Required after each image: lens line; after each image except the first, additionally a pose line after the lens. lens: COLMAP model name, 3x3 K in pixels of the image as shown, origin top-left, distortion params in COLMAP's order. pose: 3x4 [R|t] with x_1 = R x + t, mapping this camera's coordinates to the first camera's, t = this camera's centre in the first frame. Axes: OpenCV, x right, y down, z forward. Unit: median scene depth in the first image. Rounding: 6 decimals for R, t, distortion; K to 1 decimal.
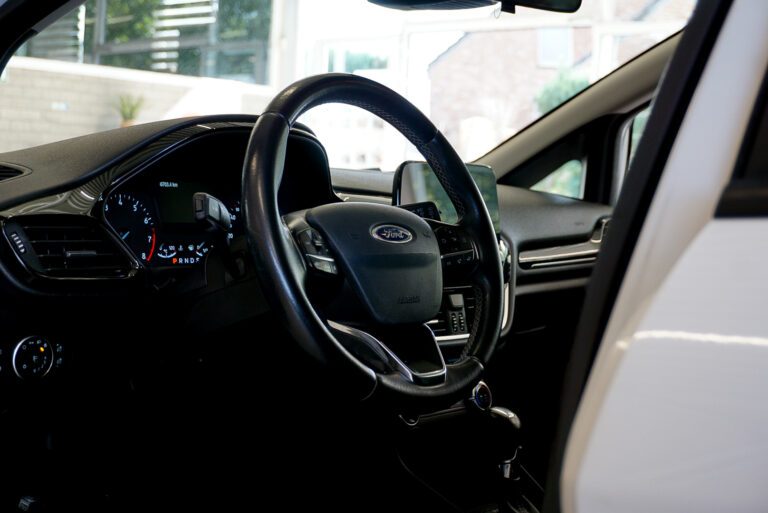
lens RADIAL K [[1185.6, 0, 384.2], [0, 1185.6, 255.8], [0, 0, 1]] dist [0.002715, 0.000000]
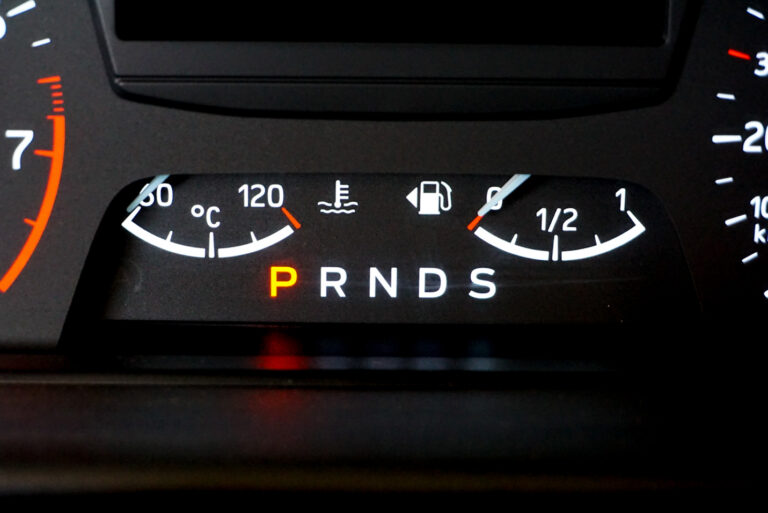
lens RADIAL K [[1512.8, 0, 382.9], [0, 1512.8, 256.1], [0, 0, 1]] dist [0.082791, 0.000000]
pose [[0.597594, 0.231747, -0.767577, -0.020729], [-0.020659, 0.961451, 0.274198, -0.052273], [0.801533, -0.148002, 0.579345, 0.899658]]
